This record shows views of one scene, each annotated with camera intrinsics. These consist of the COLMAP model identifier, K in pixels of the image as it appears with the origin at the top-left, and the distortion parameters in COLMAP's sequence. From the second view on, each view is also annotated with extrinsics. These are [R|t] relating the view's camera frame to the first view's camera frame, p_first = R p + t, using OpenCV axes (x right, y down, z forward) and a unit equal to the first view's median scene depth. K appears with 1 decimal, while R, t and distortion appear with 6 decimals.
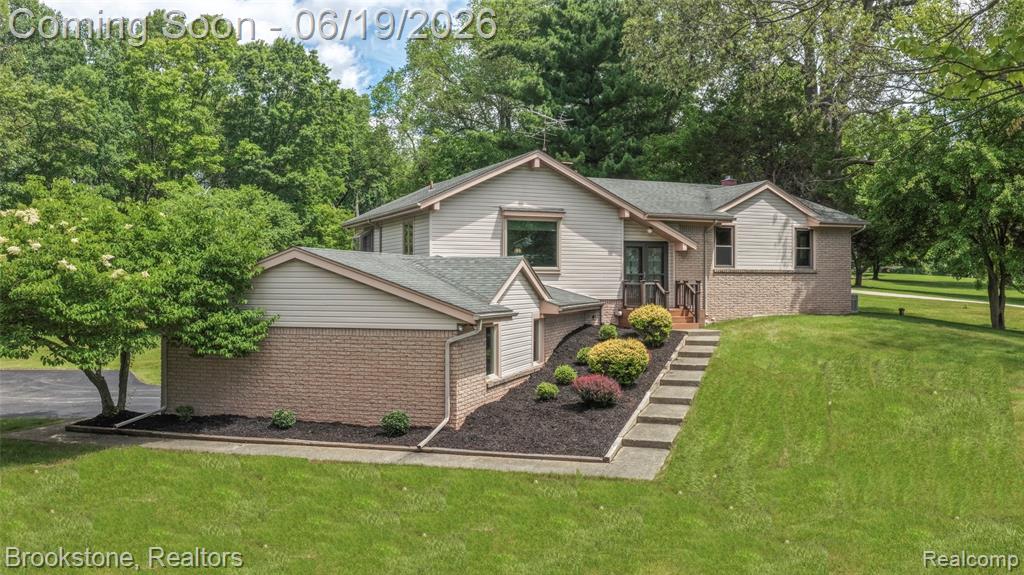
lens RADIAL K [[799.0, 0, 512.0], [0, 799.0, 287.5], [0, 0, 1]] dist [-0.006804, -0.002491]
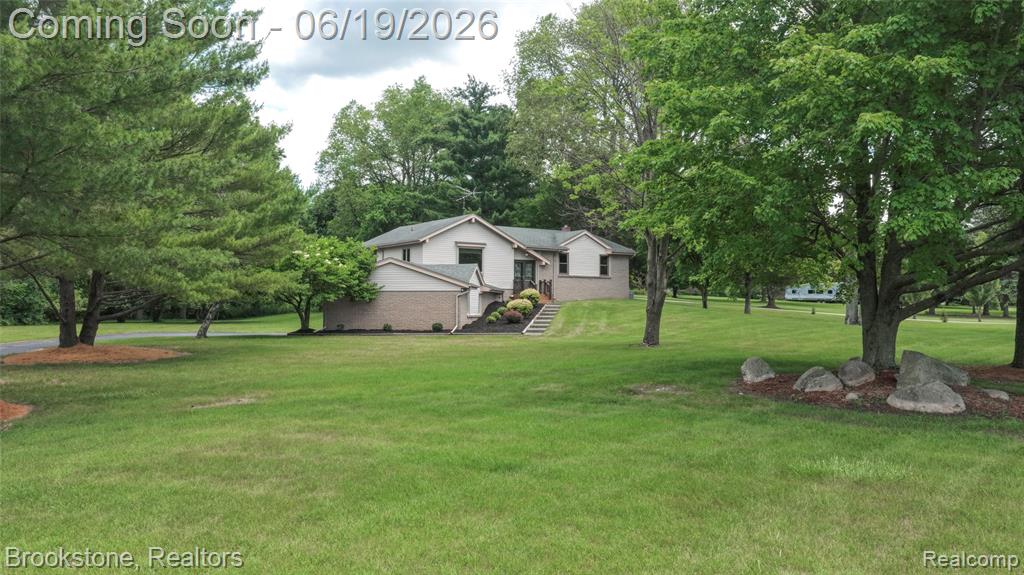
lens RADIAL K [[799.0, 0, 512.0], [0, 799.0, 287.5], [0, 0, 1]] dist [-0.006804, -0.002491]
pose [[0.981443, 0.005659, 0.191670, -0.240013], [0.001870, 0.999234, -0.039080, 0.087122], [-0.191745, 0.038713, 0.980681, -0.920448]]
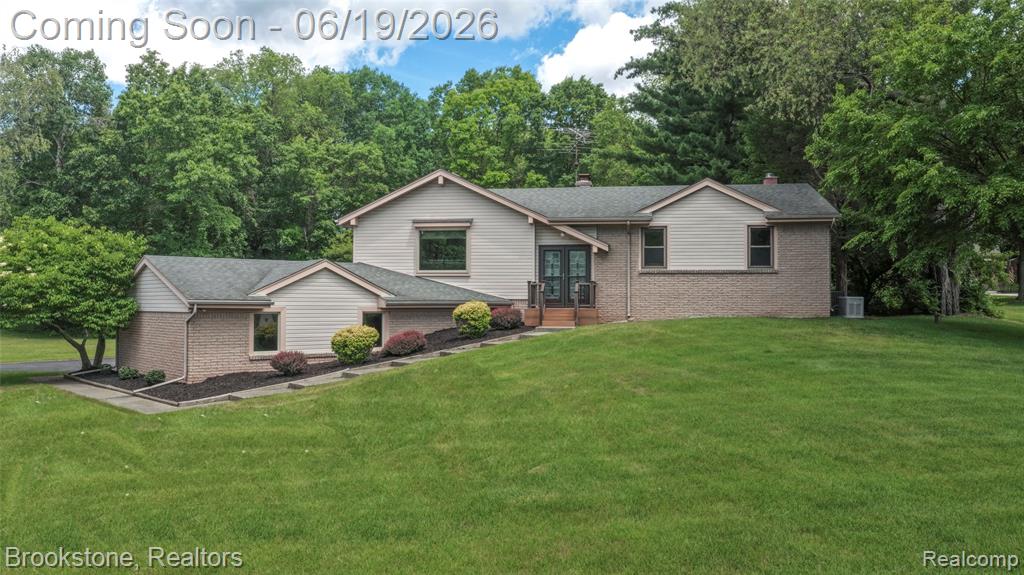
lens RADIAL K [[799.0, 0, 512.0], [0, 799.0, 287.5], [0, 0, 1]] dist [-0.006804, -0.002491]
pose [[0.864969, -0.010981, -0.501705, 0.642904], [-0.003126, 0.999623, -0.027269, 0.027734], [0.501815, 0.025155, 0.864609, 0.057548]]
